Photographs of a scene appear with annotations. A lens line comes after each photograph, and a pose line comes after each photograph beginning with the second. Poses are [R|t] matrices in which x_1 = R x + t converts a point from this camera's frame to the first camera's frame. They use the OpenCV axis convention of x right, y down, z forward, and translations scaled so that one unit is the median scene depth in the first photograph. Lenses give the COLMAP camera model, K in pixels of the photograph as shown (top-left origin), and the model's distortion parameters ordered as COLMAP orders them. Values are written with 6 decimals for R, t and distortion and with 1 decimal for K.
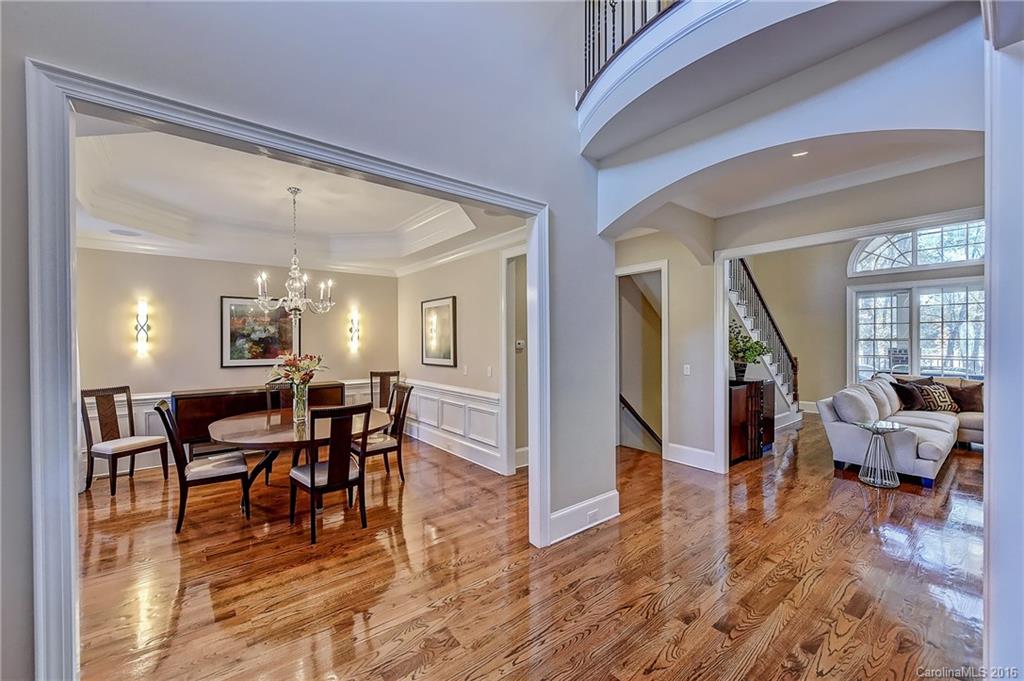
lens RADIAL K [[408.6, 0, 515.1], [0, 408.6, 344.1], [0, 0, 1]] dist [0.000103, -0.000007]
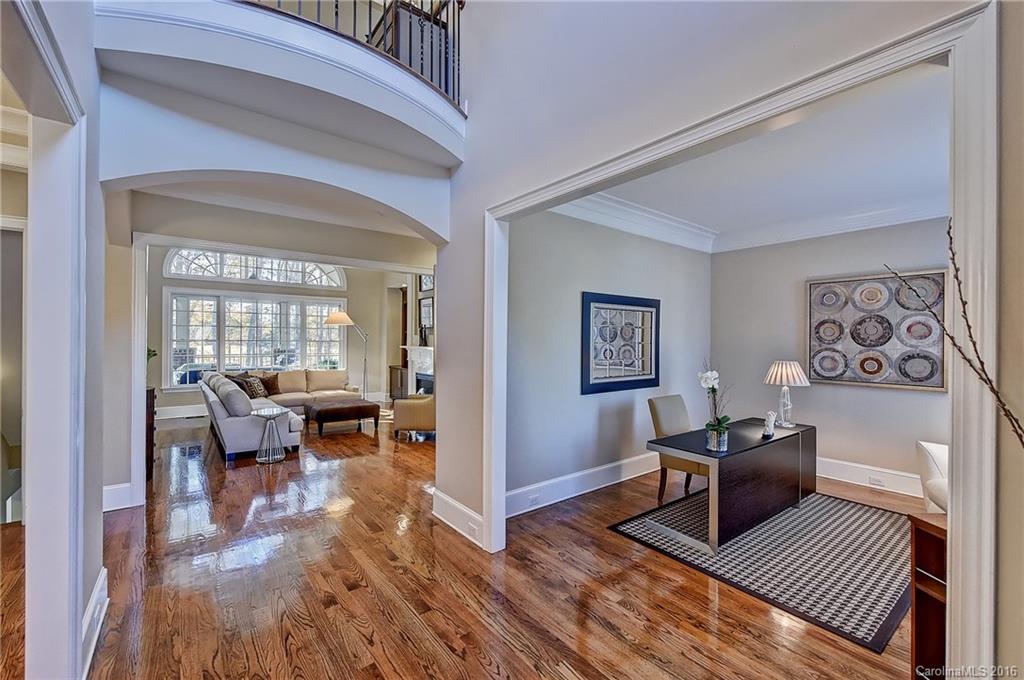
lens RADIAL K [[431.7, 0, 511.2], [0, 431.7, 342.0], [0, 0, 1]] dist [0.004057, -0.001382]
pose [[0.004324, 0.000974, 0.999990, -0.377524], [0.001468, 0.999998, -0.000980, -0.007998], [-0.999990, 0.001472, 0.004322, 0.270067]]
